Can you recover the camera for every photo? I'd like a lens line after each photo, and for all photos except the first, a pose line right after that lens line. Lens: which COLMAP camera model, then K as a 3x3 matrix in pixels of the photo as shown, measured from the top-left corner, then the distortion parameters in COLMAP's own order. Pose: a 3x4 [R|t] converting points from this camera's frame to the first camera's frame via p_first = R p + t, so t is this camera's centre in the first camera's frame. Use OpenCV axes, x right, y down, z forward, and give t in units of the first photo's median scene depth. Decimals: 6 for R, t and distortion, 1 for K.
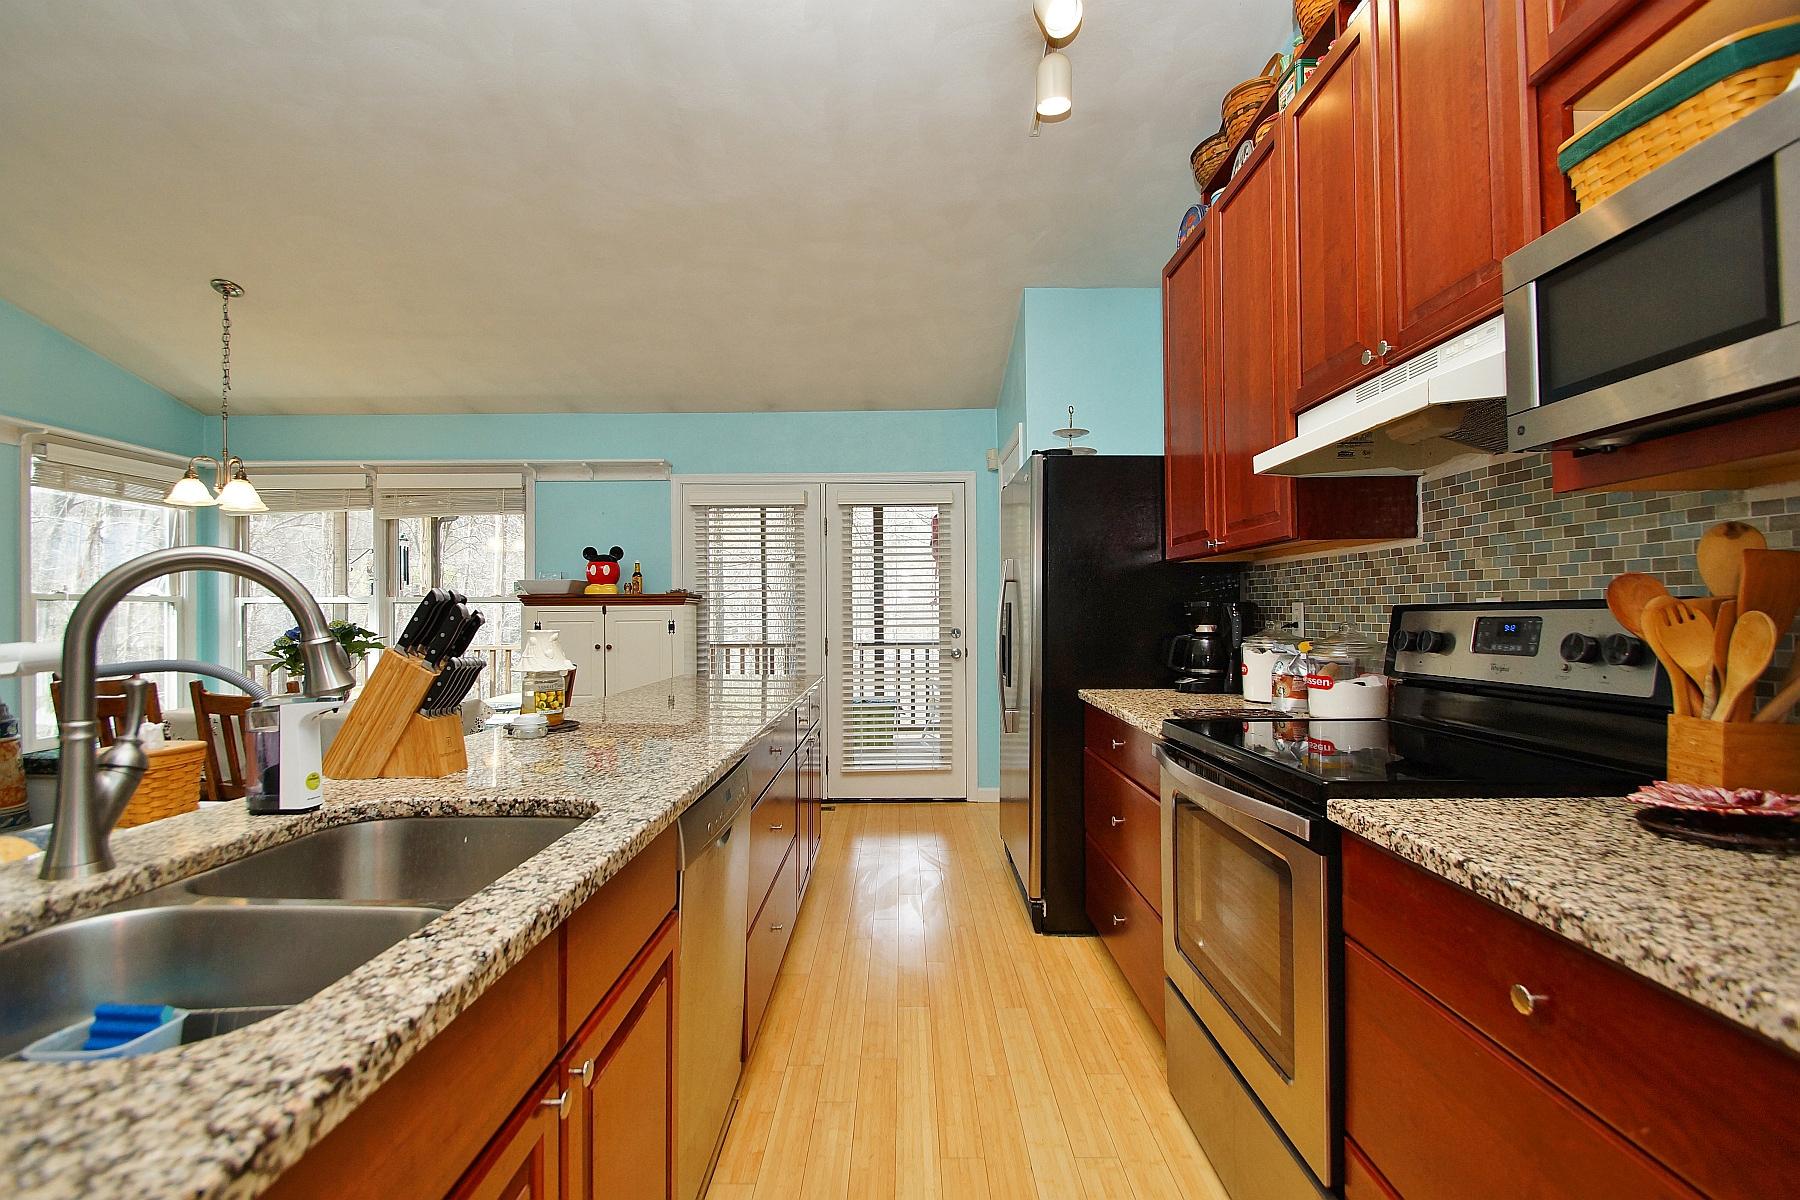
lens RADIAL K [[798.6, 0, 901.9], [0, 798.6, 603.0], [0, 0, 1]] dist [0.008077, -0.012118]
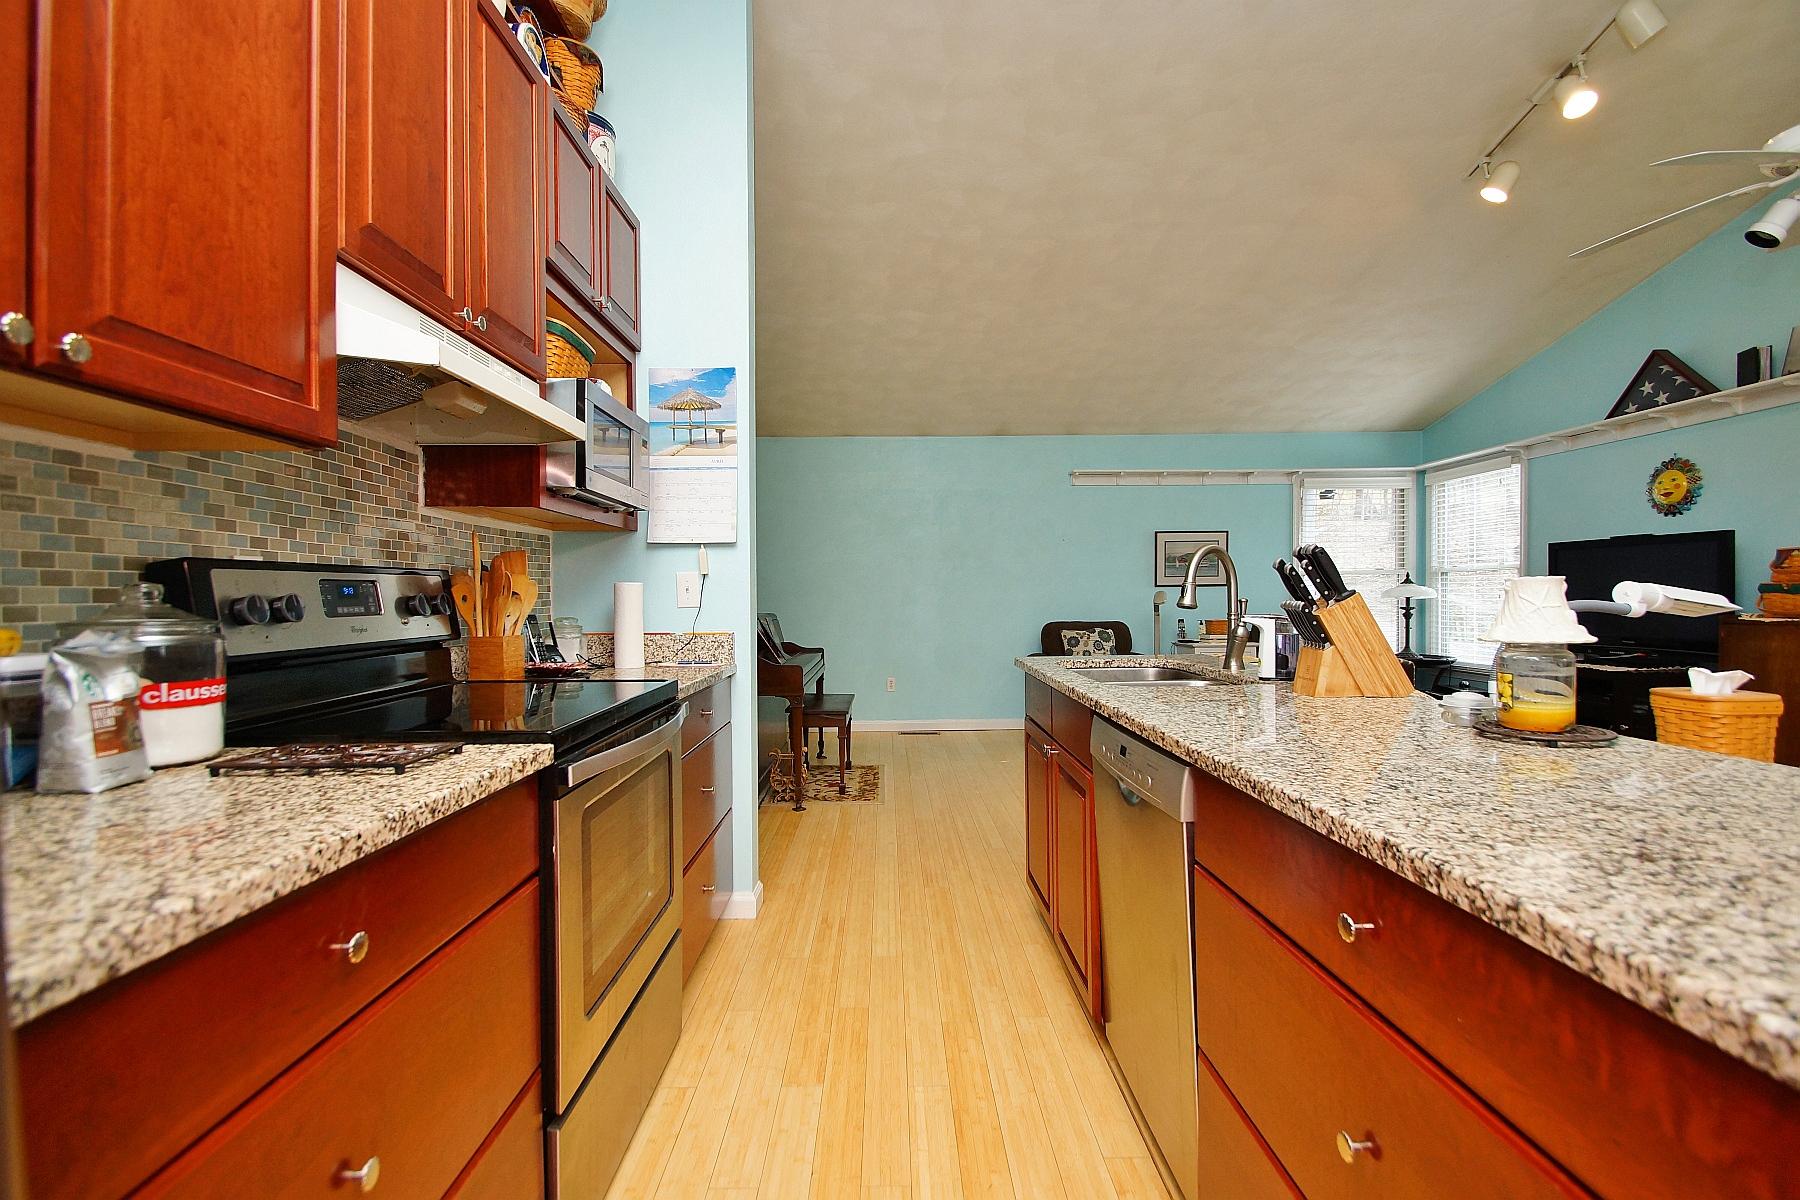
lens RADIAL K [[798.6, 0, 900.7], [0, 798.6, 613.1], [0, 0, 1]] dist [0.008077, -0.012118]
pose [[-0.999727, 0.018547, -0.014202, 0.058388], [0.018488, 0.999820, 0.004278, 0.064410], [0.014278, 0.004014, -0.999890, 1.918993]]
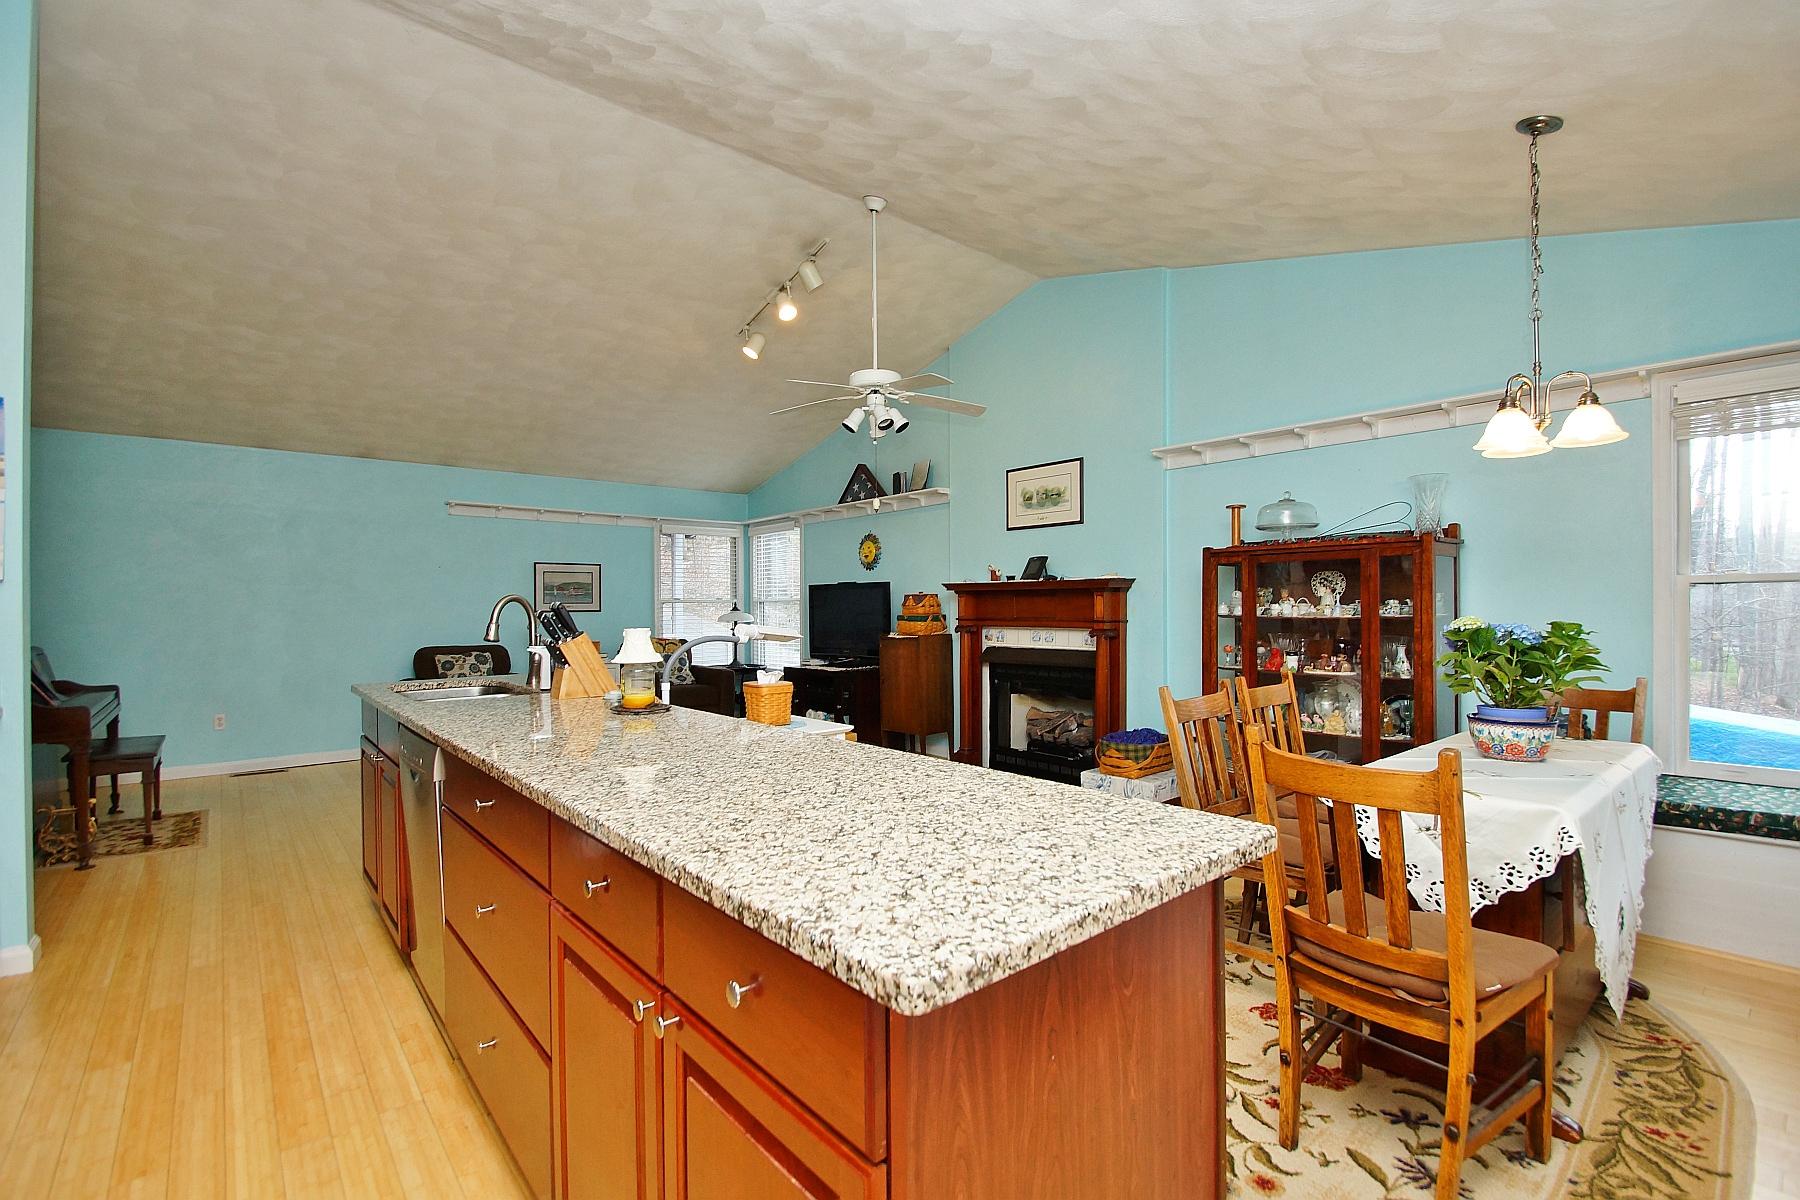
lens RADIAL K [[798.6, 0, 899.3], [0, 798.6, 612.3], [0, 0, 1]] dist [0.008077, -0.012118]
pose [[-0.764757, 0.018560, -0.644051, 0.024596], [0.024967, 0.999688, -0.000838, 0.027553], [0.643834, -0.016721, -0.764982, 2.589442]]
